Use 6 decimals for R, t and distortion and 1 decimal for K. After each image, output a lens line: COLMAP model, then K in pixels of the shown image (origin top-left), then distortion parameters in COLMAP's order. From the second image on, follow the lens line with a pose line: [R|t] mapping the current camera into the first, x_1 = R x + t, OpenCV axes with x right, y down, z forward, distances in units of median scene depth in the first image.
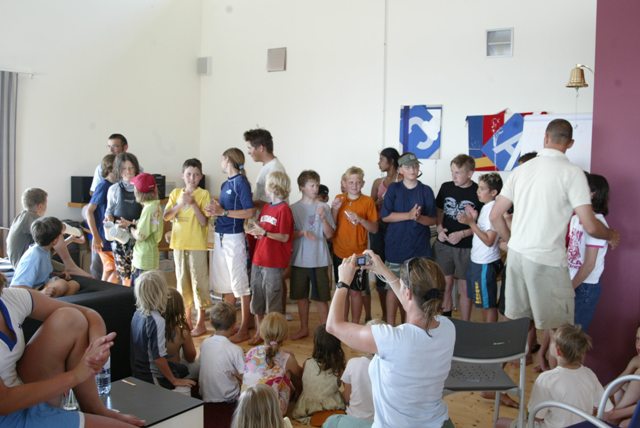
lens RADIAL K [[680.7, 0, 323.6], [0, 680.7, 202.9], [0, 0, 1]] dist [-0.096783, 0.020585]
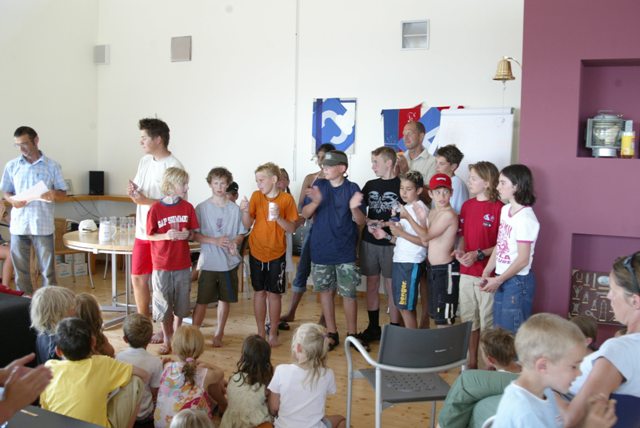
lens RADIAL K [[680.7, 0, 323.6], [0, 680.7, 202.9], [0, 0, 1]] dist [-0.096783, 0.020585]
pose [[0.989028, -0.009670, 0.147411, -0.016289], [0.008594, 0.999932, 0.007933, -0.003509], [-0.147478, -0.006579, 0.989043, 0.050674]]
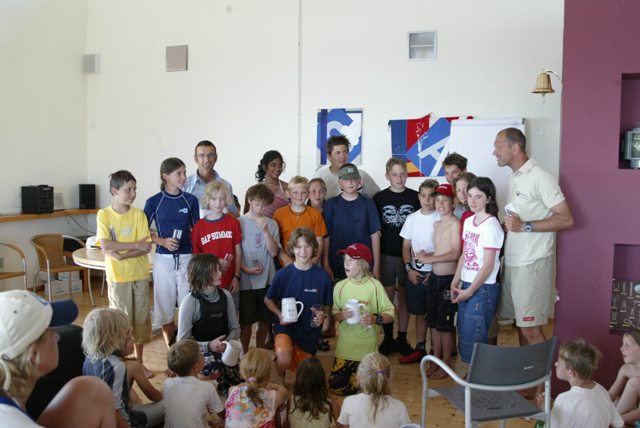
lens RADIAL K [[680.7, 0, 323.6], [0, 680.7, 202.9], [0, 0, 1]] dist [-0.096783, 0.020585]
pose [[0.974745, -0.021724, 0.222261, -0.100758], [0.022470, 0.999747, -0.000829, -0.011927], [-0.222187, 0.005803, 0.974987, 0.076926]]
